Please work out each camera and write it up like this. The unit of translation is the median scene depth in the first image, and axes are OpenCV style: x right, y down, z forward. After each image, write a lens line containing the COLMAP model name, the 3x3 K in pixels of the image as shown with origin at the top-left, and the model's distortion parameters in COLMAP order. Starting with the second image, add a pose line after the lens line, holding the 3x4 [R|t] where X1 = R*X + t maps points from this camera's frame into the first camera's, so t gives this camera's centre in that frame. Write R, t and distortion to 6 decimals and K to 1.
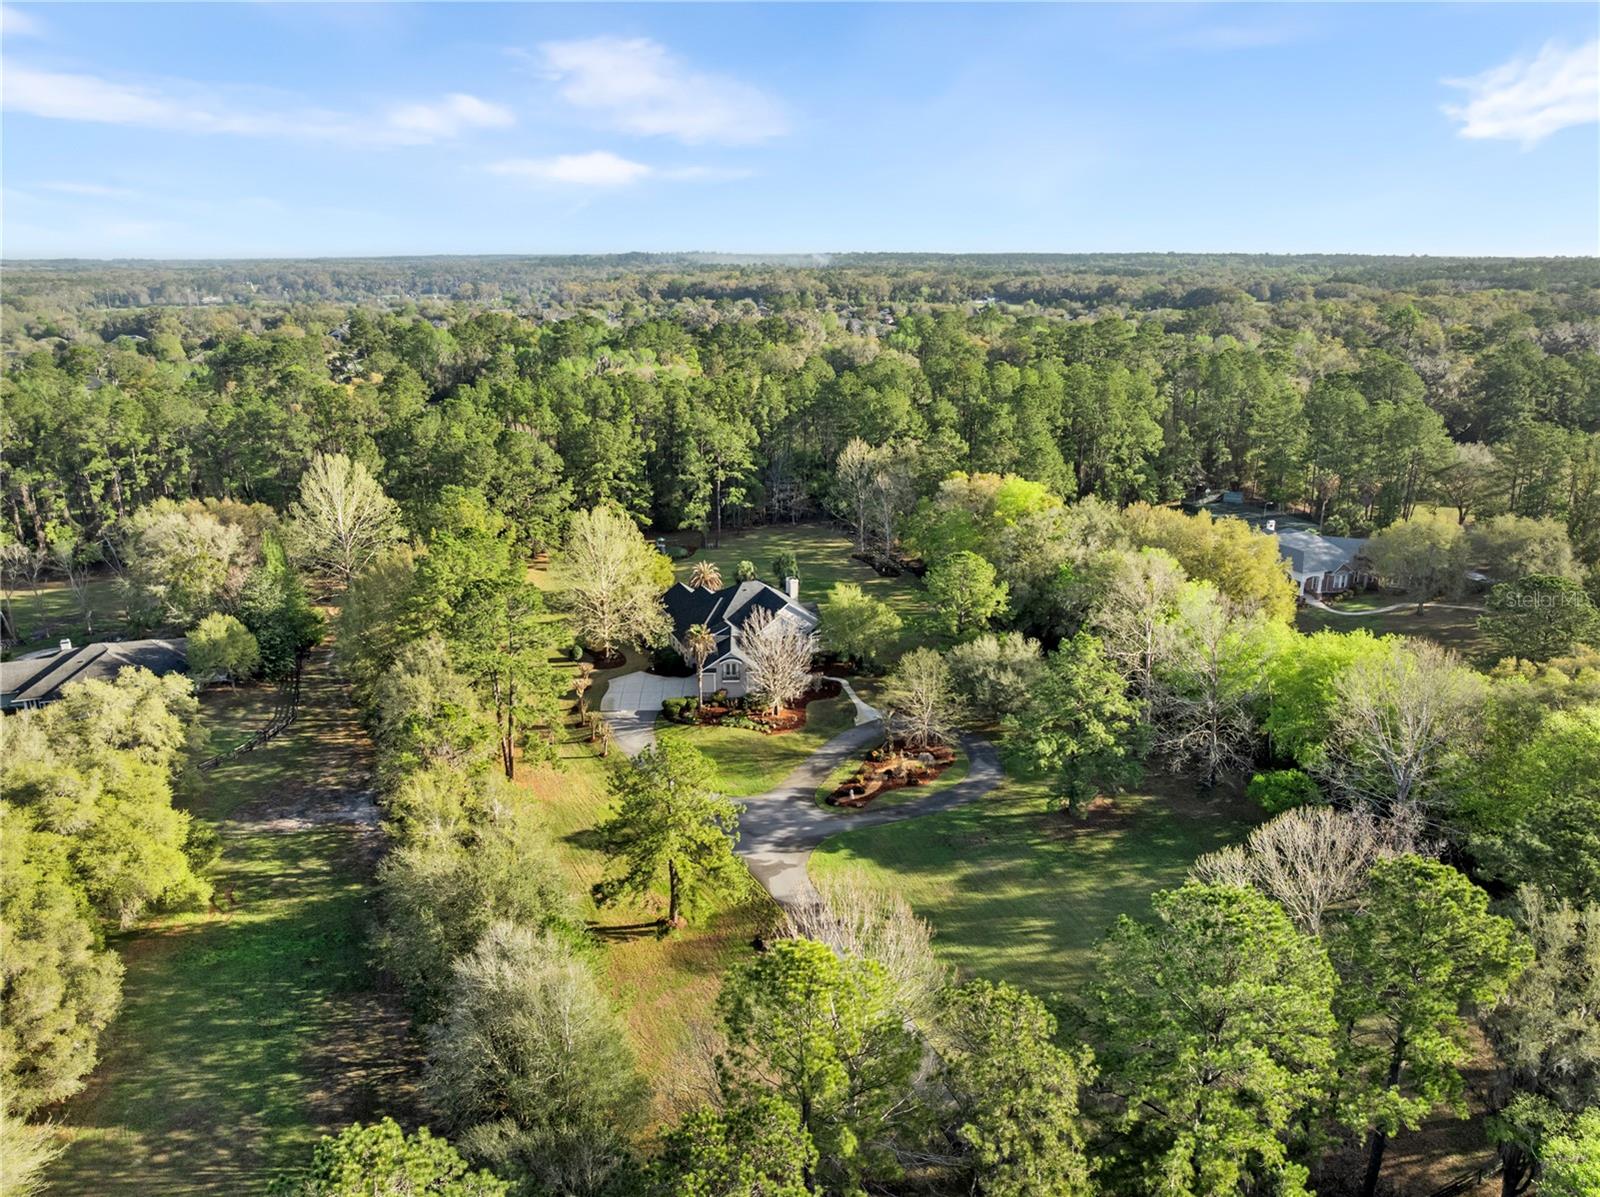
lens RADIAL K [[1123.7, 0, 804.7], [0, 1123.7, 600.8], [0, 0, 1]] dist [-0.029529, -0.006660]
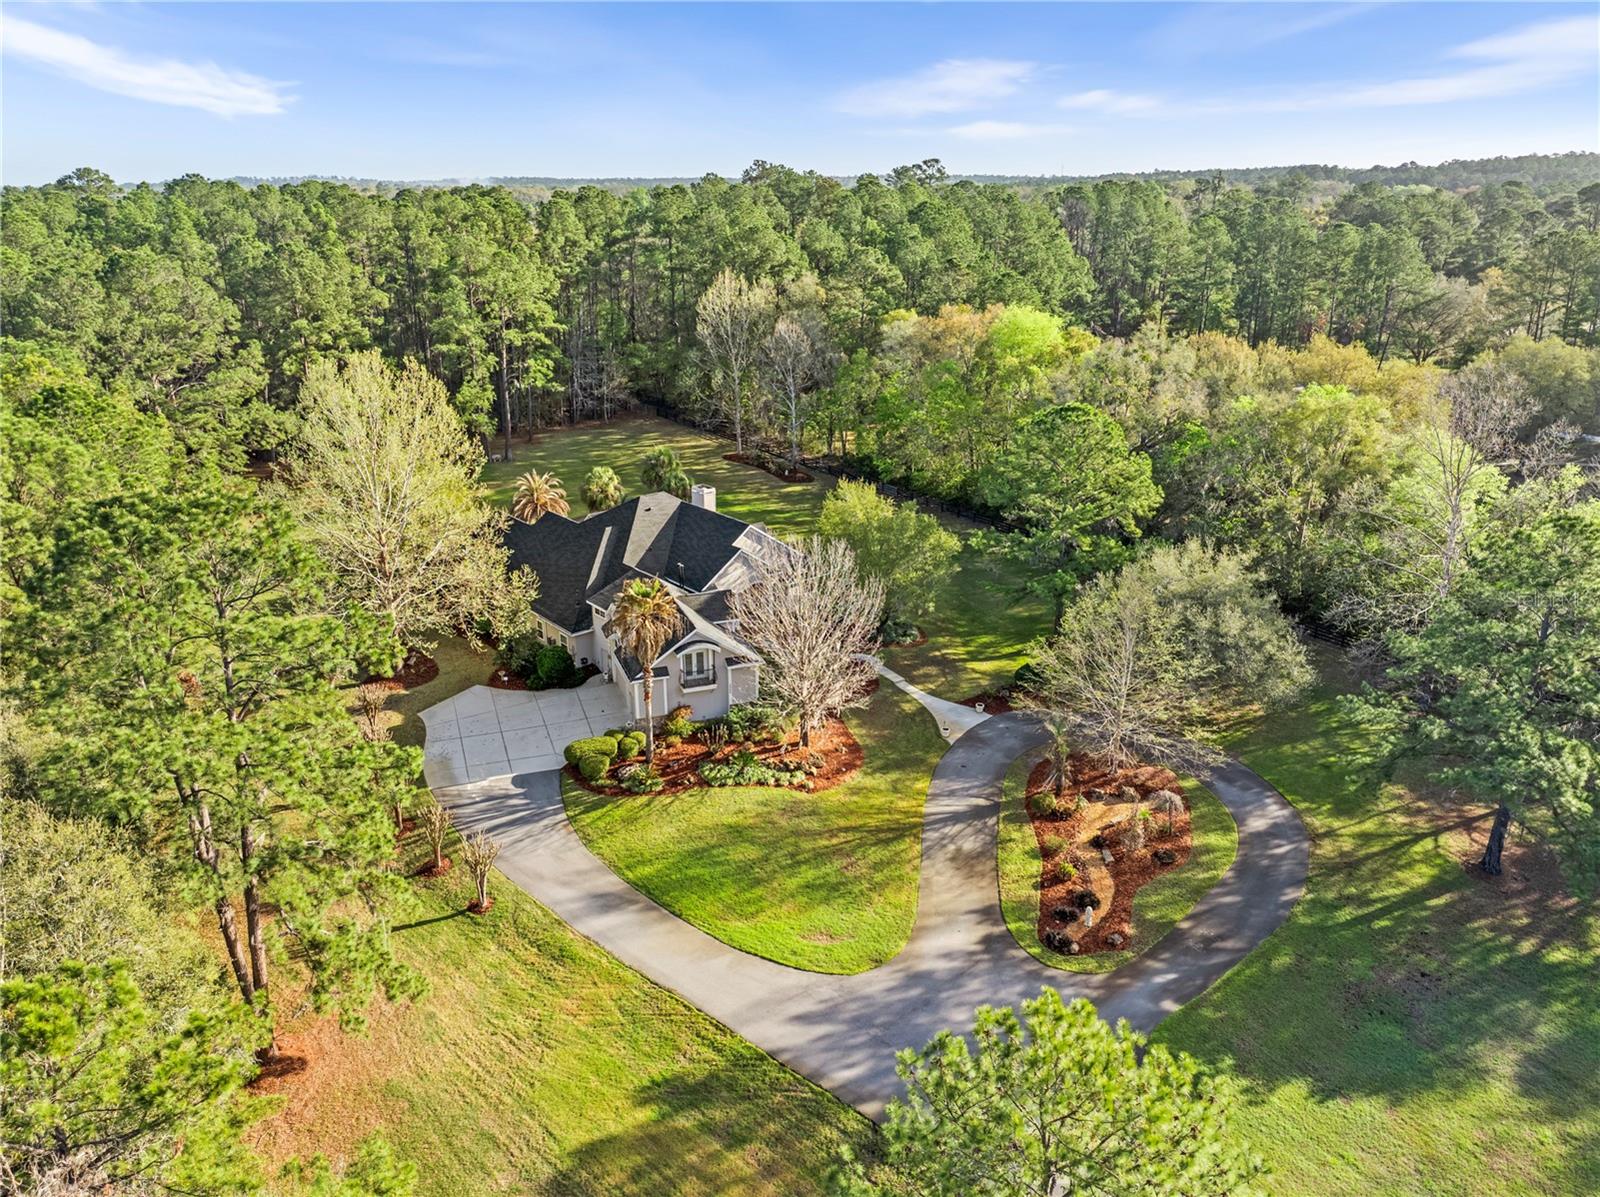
lens RADIAL K [[1123.7, 0, 792.6], [0, 1123.7, 597.6], [0, 0, 1]] dist [-0.029529, -0.006660]
pose [[0.955763, -0.102250, 0.275792, -0.128679], [0.088226, 0.994118, 0.062821, 0.004089], [-0.280594, -0.035710, 0.959162, 0.425807]]
